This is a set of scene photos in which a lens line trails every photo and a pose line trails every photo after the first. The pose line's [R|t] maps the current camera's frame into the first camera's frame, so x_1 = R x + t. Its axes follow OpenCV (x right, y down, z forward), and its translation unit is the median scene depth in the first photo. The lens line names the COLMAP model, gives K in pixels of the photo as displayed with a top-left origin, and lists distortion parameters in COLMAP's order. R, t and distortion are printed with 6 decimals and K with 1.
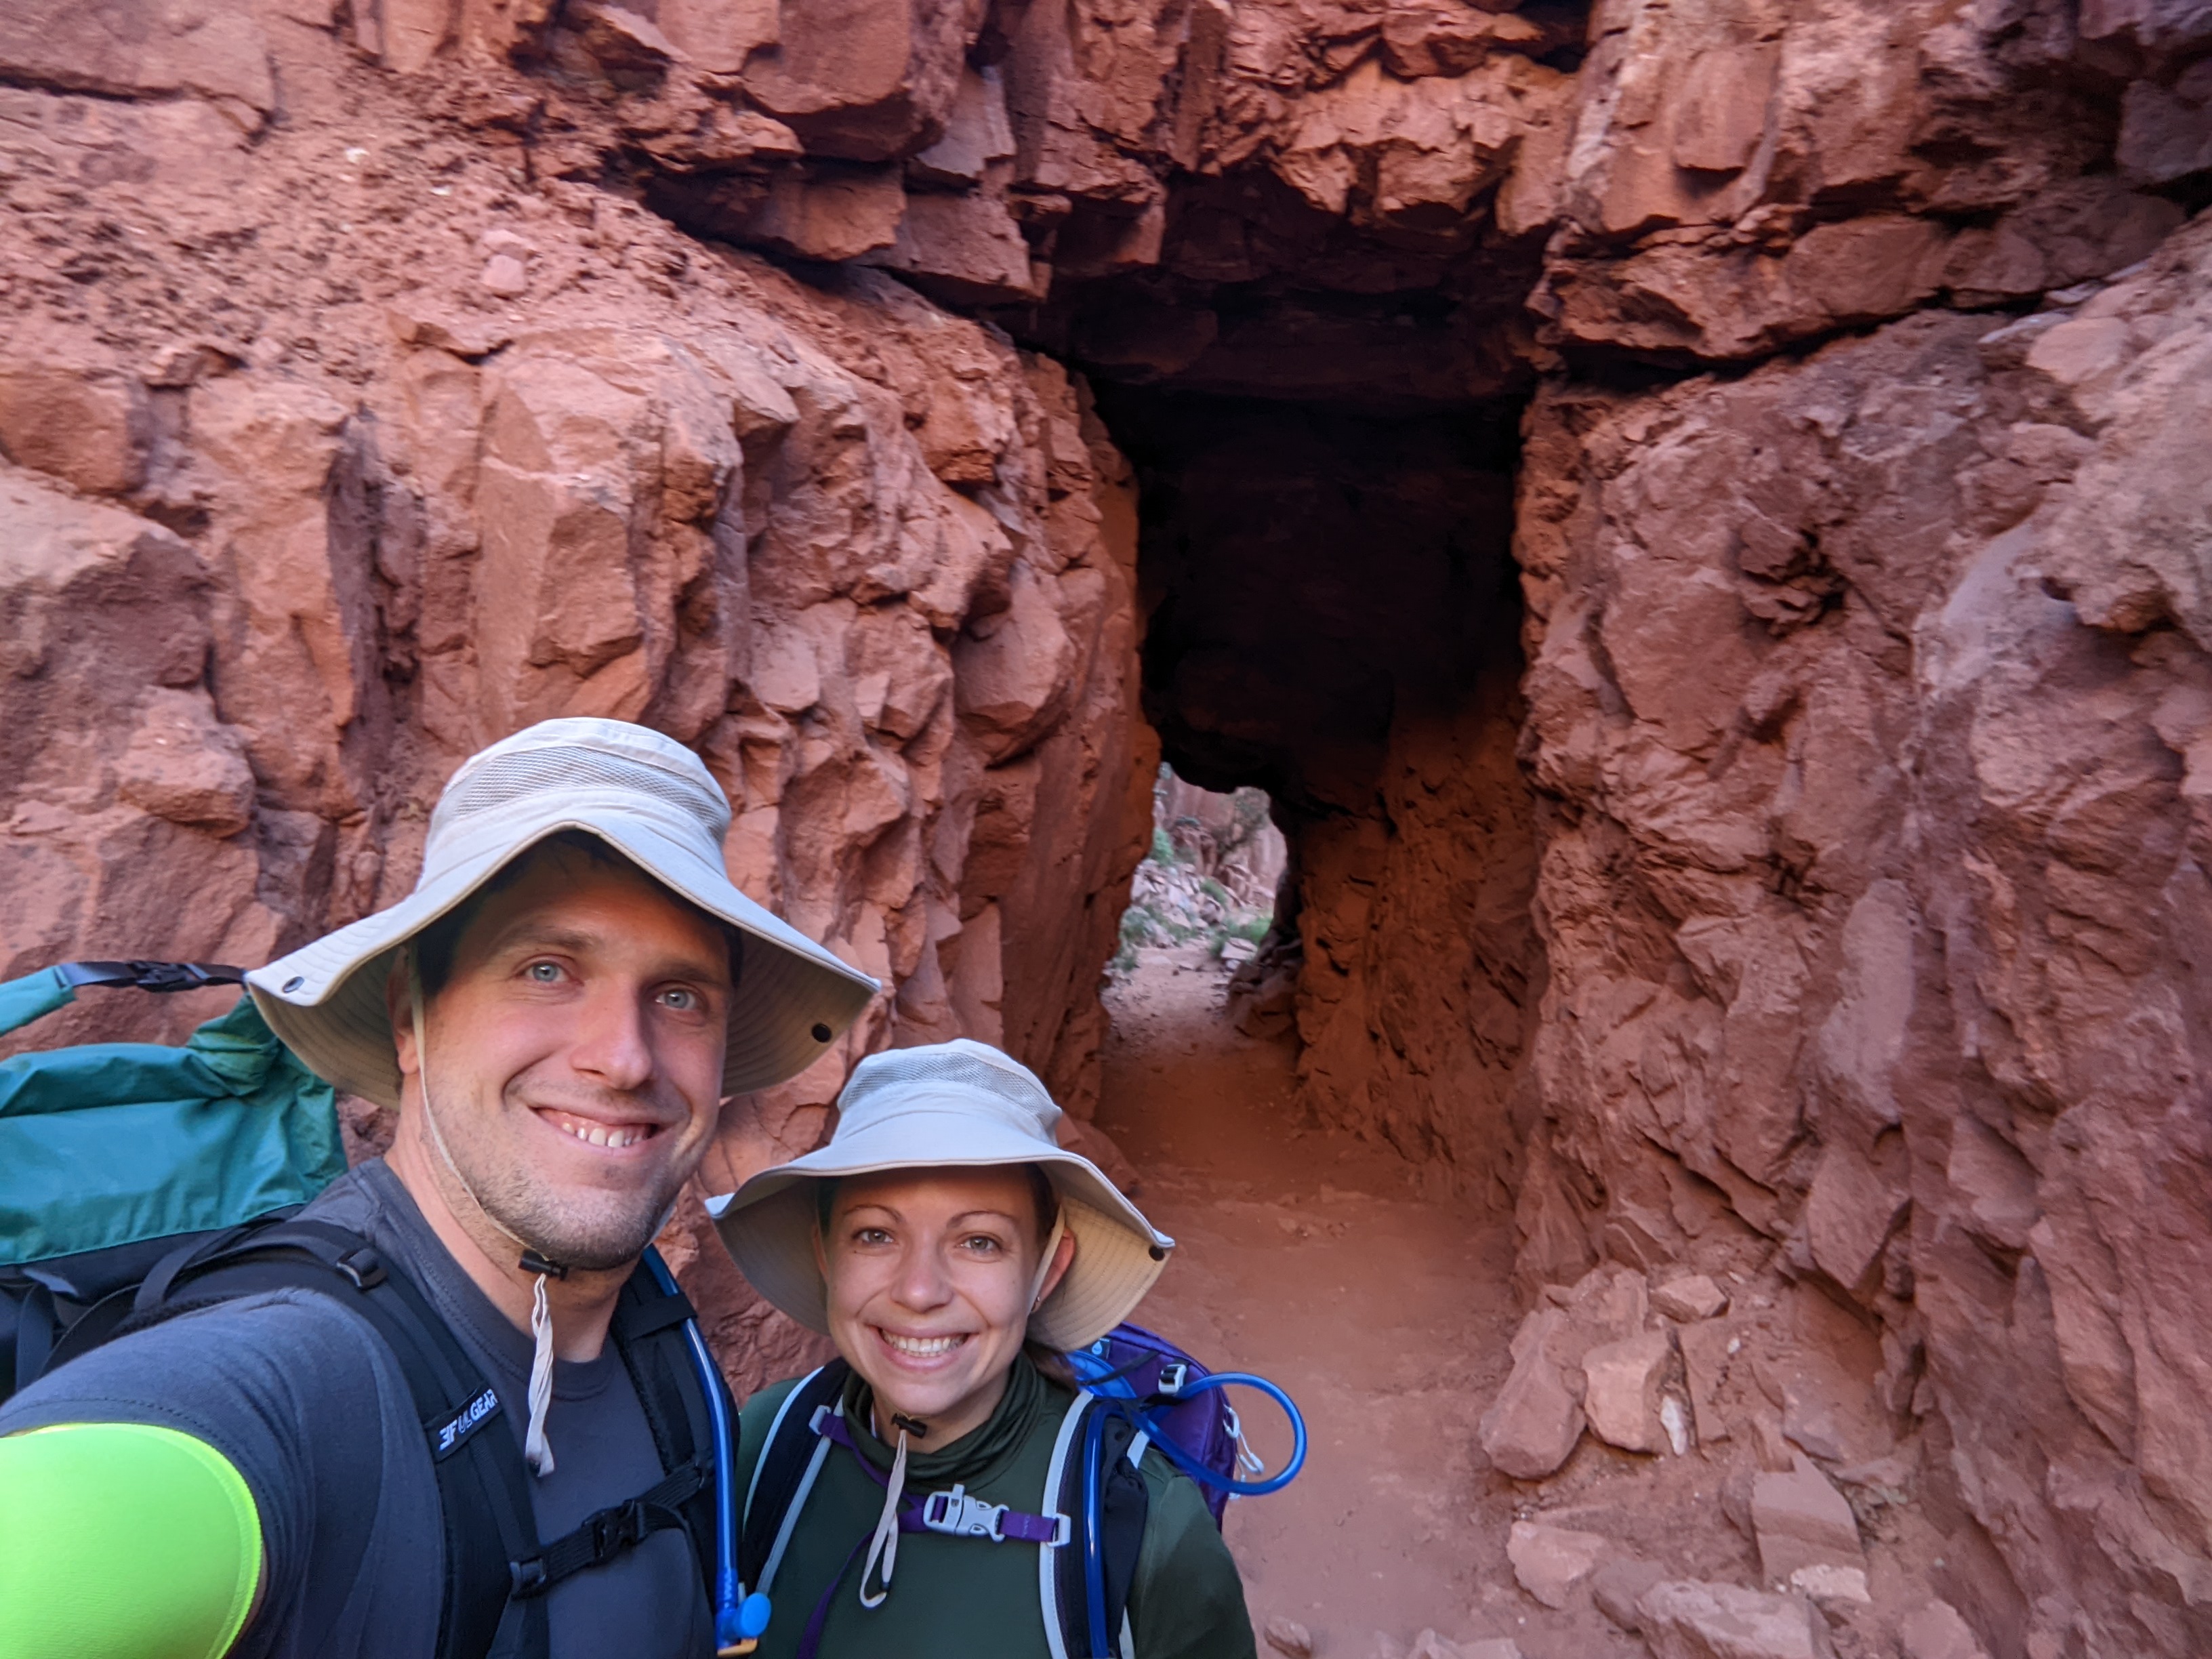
lens RADIAL K [[1391.2, 0, 1106.0], [0, 1391.2, 829.5], [0, 0, 1]] dist [-0.004352, -0.007737]
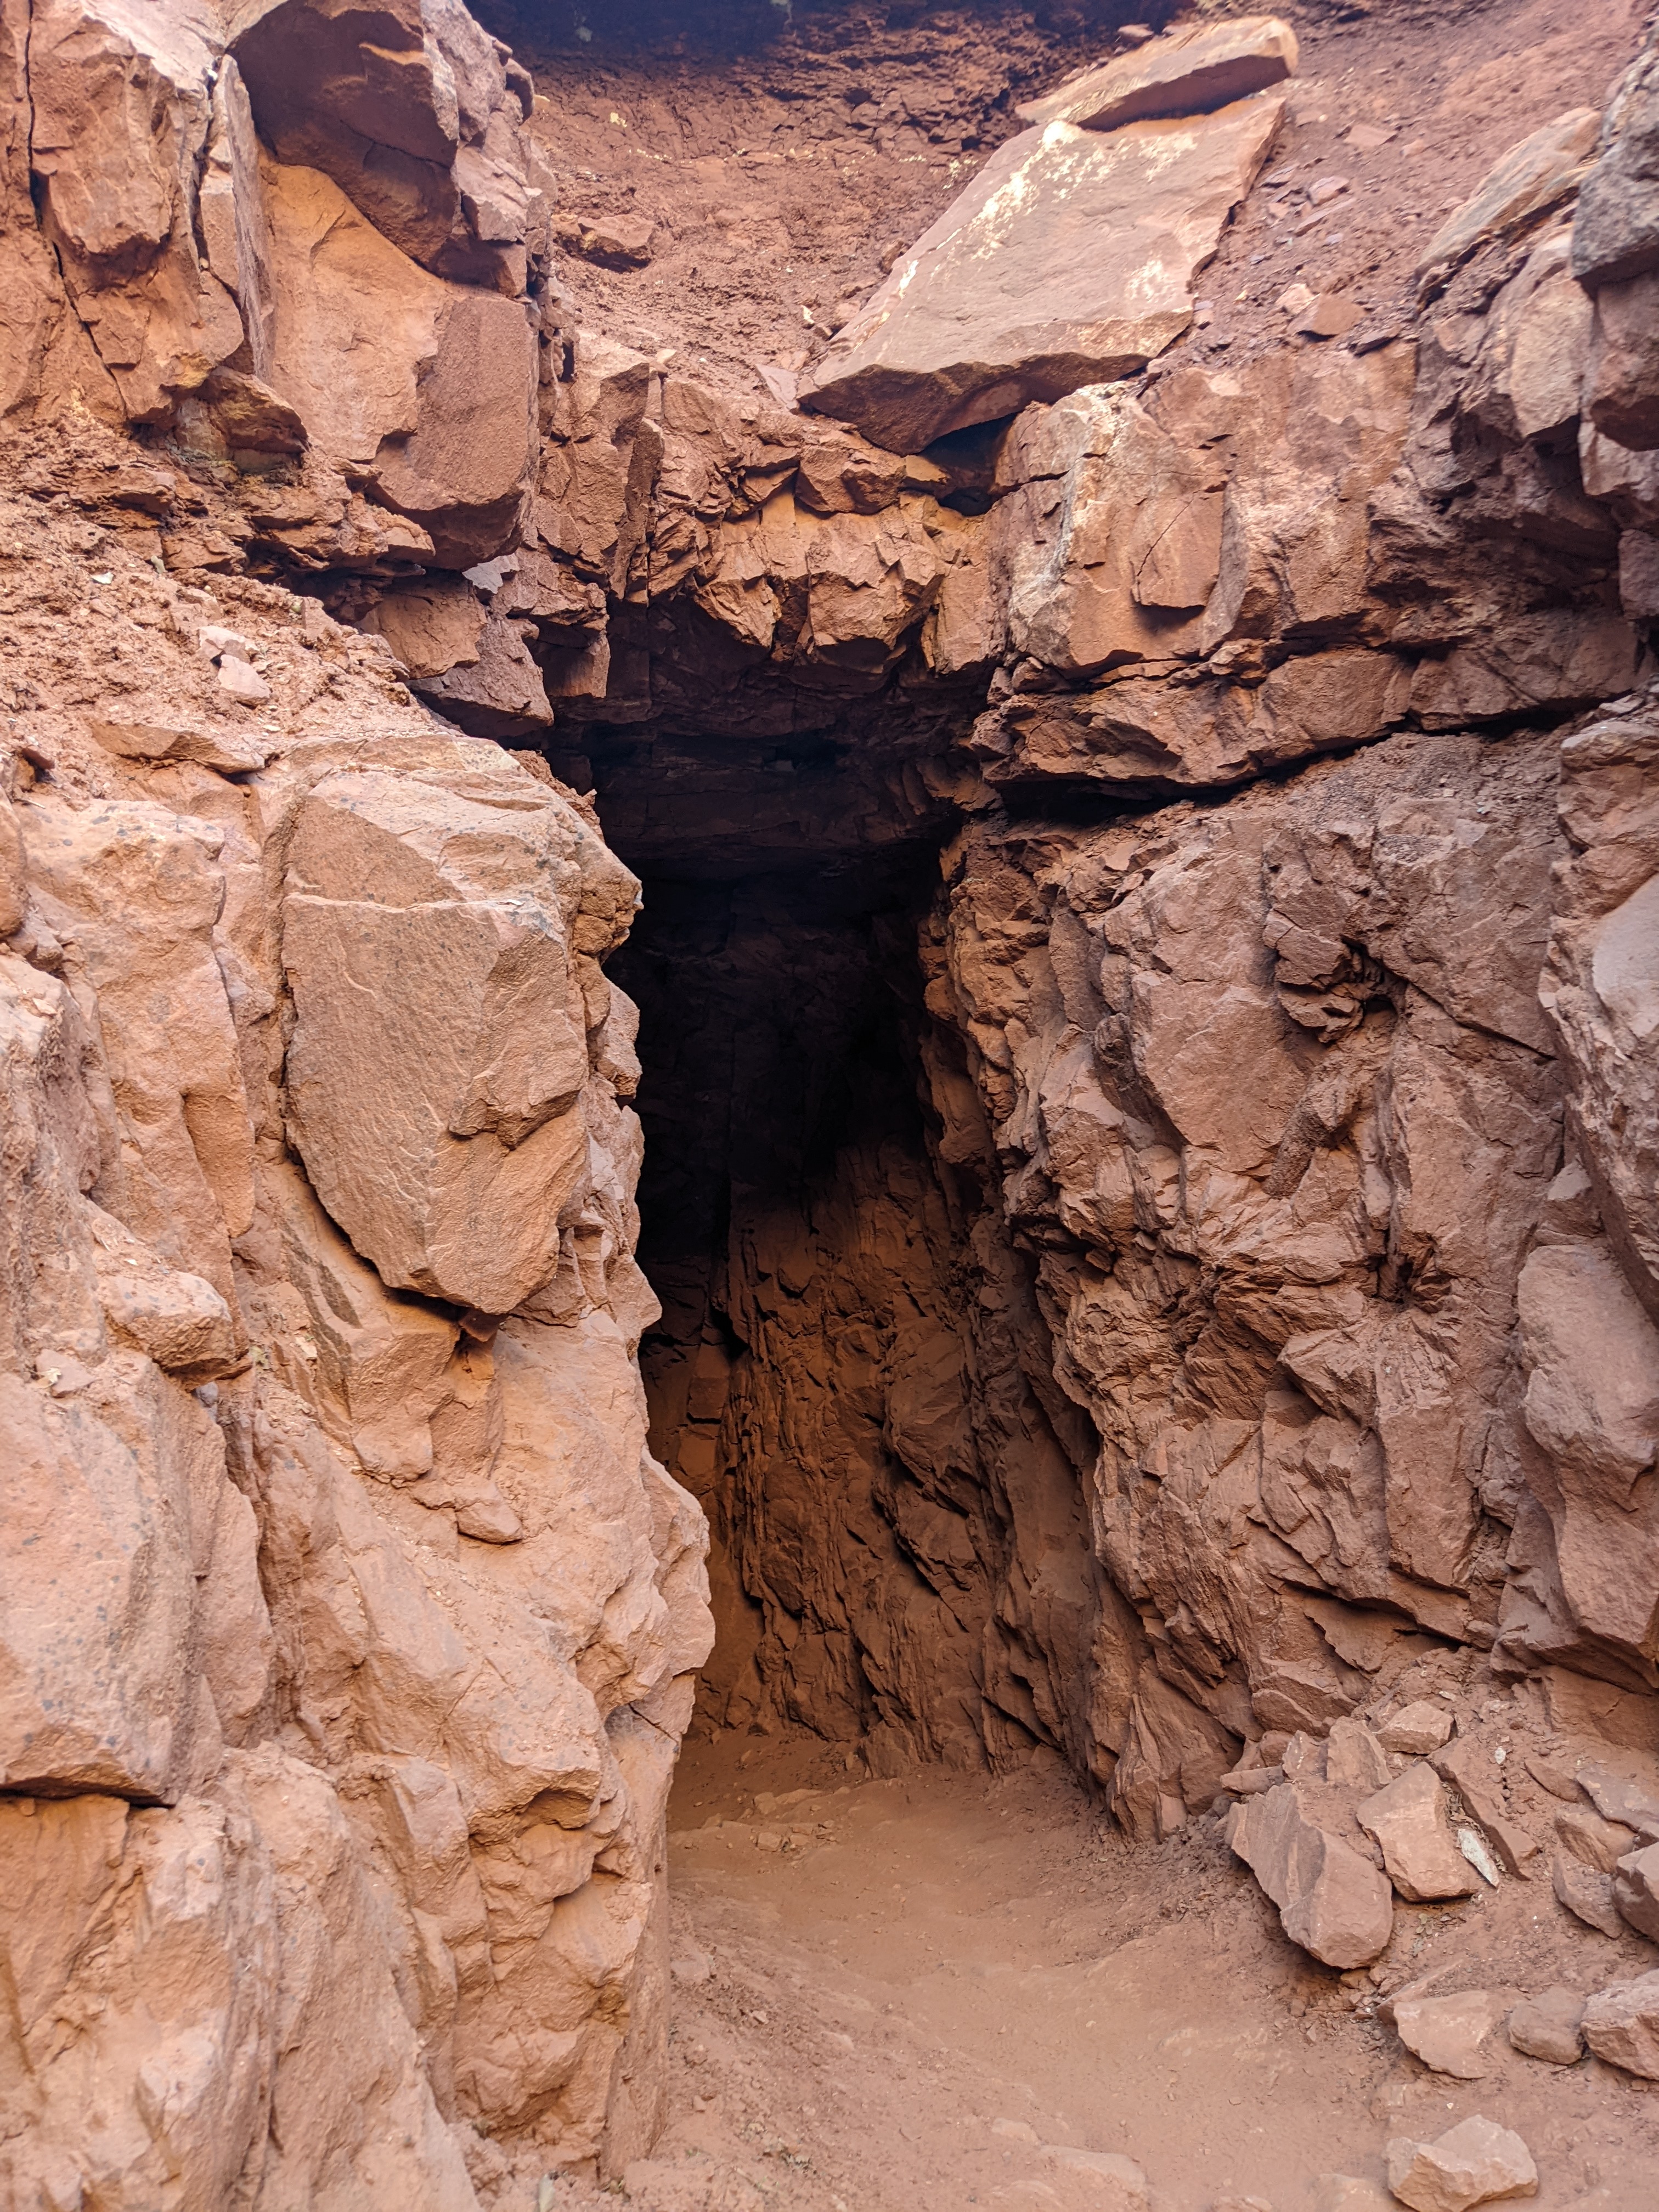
lens RADIAL K [[1661.4, 0, 957.0], [0, 1661.4, 1110.4], [0, 0, 1]] dist [0.025111, -0.086363]
pose [[0.909757, -0.099354, 0.403077, -0.237758], [0.161687, 0.979071, -0.123602, 0.013610], [-0.382360, 0.177620, 0.906781, 0.012266]]
